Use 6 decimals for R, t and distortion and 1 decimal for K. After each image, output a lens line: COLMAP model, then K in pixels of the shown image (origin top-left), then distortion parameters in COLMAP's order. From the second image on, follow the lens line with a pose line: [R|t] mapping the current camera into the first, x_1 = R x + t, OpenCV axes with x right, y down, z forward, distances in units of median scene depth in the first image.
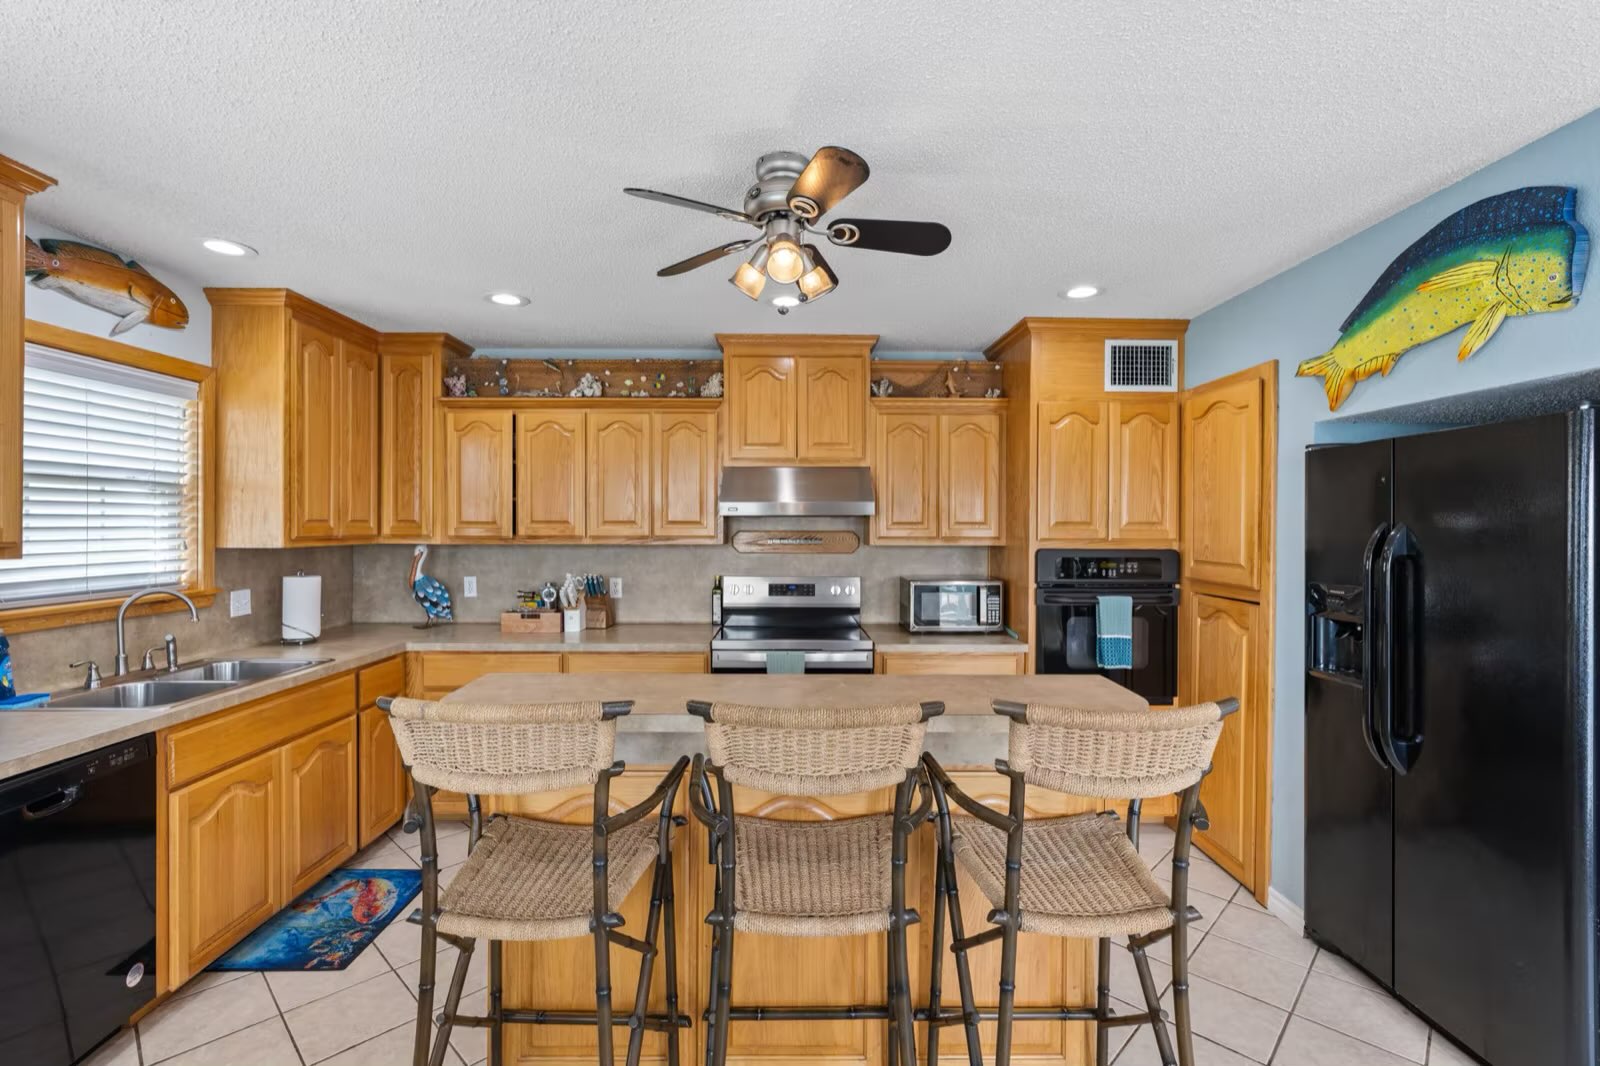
lens RADIAL K [[723.1, 0, 800.1], [0, 723.1, 527.9], [0, 0, 1]] dist [-0.003613, 0.000442]
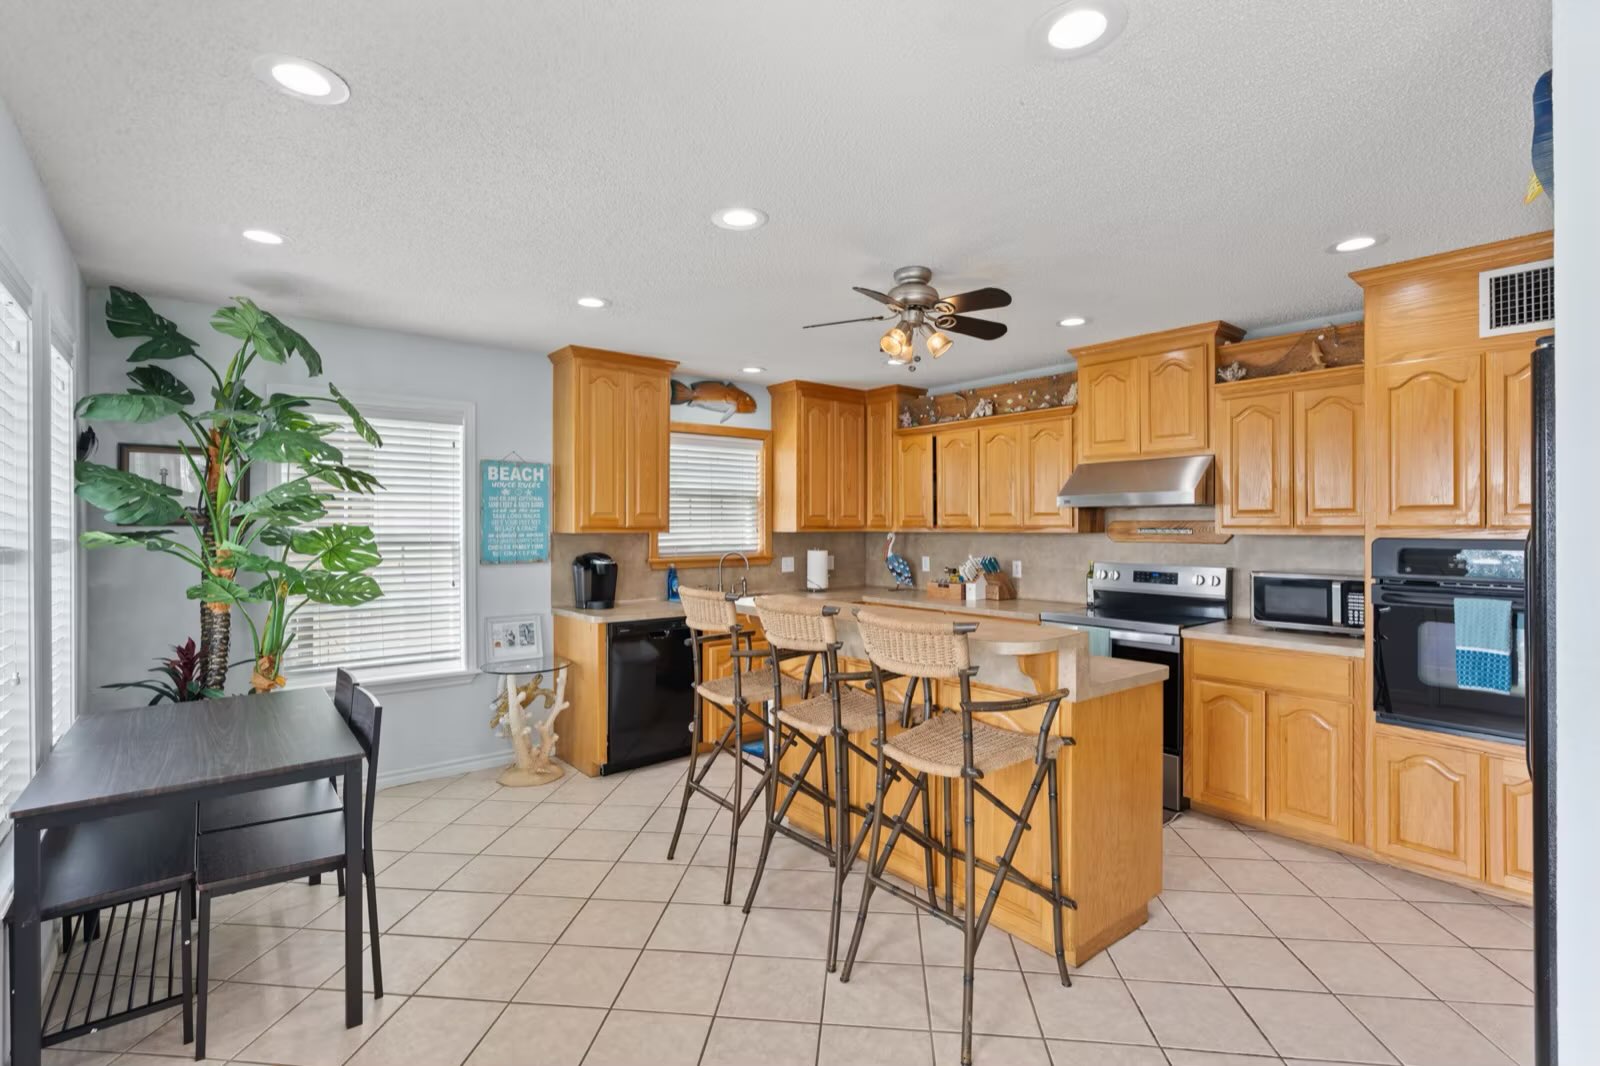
lens RADIAL K [[765.2, 0, 795.1], [0, 765.2, 526.9], [0, 0, 1]] dist [0.000483, 0.000191]
pose [[0.616327, -0.002709, -0.787486, 0.572409], [-0.000074, 0.999994, -0.003498, 0.017936], [0.787491, 0.002214, 0.616323, -0.092224]]
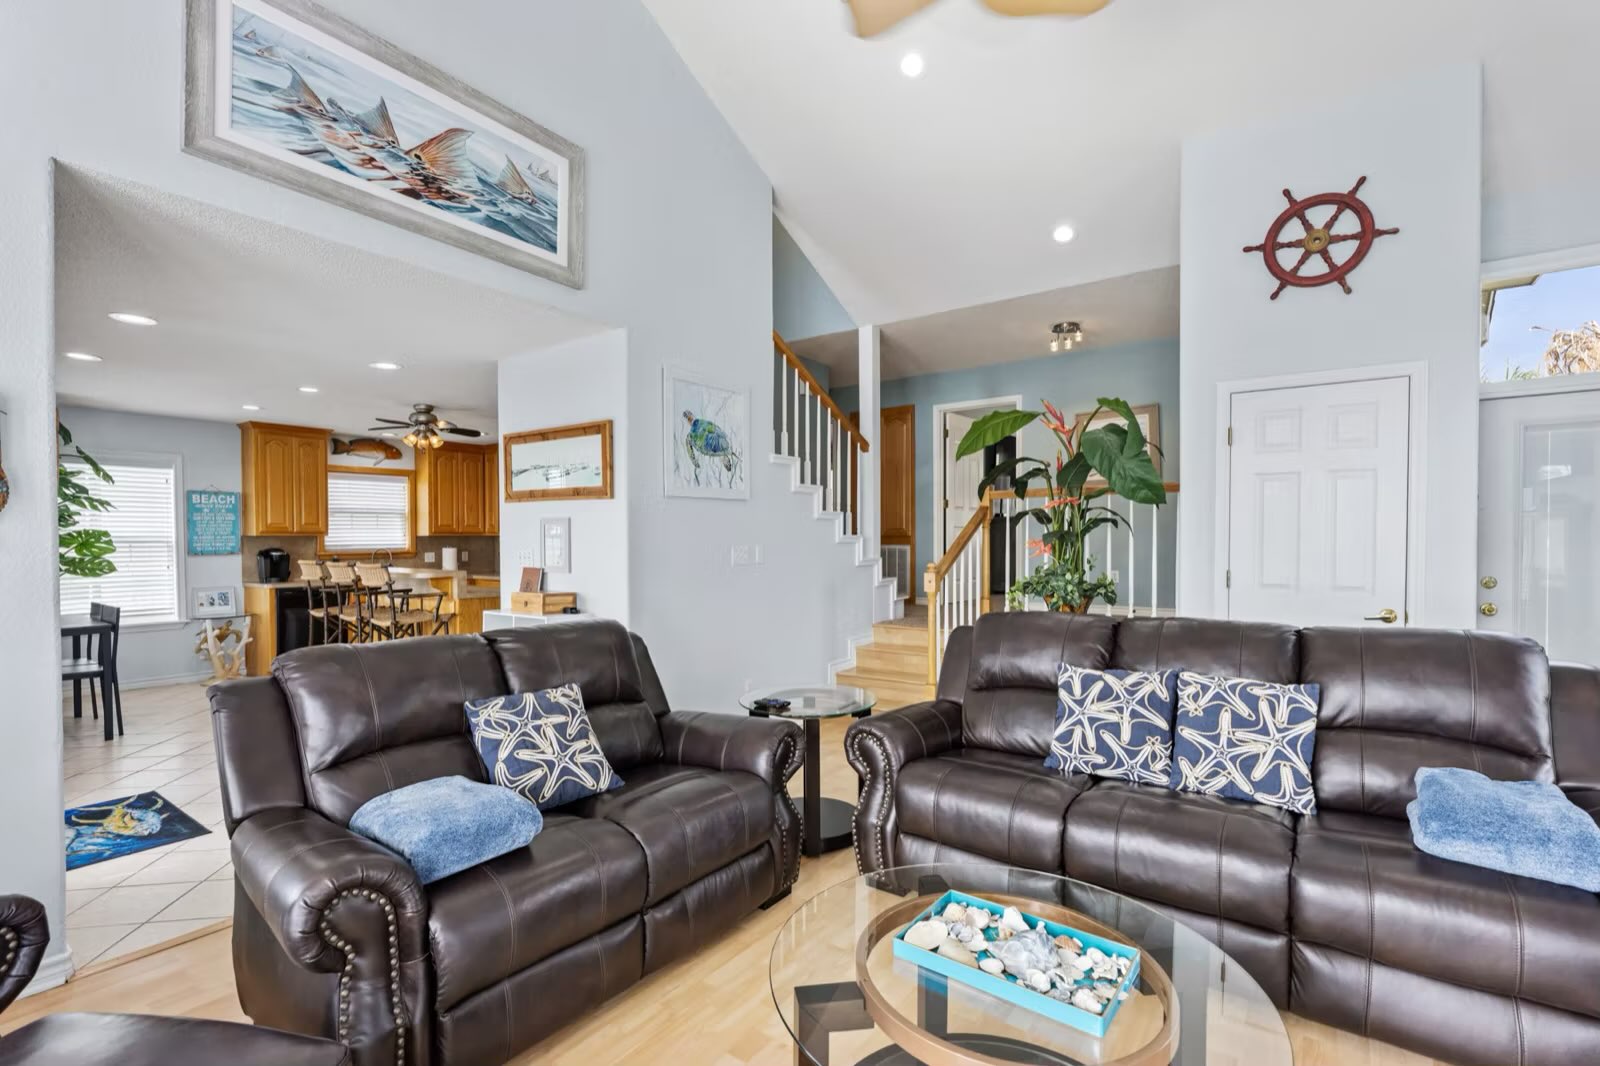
lens RADIAL K [[736.5, 0, 795.6], [0, 736.5, 550.0], [0, 0, 1]] dist [-0.000268, 0.000234]
pose [[0.798858, 0.001716, -0.601517, 1.648920], [0.006753, 0.999907, 0.011820, 0.046831], [0.601482, -0.013504, 0.798773, -0.300036]]
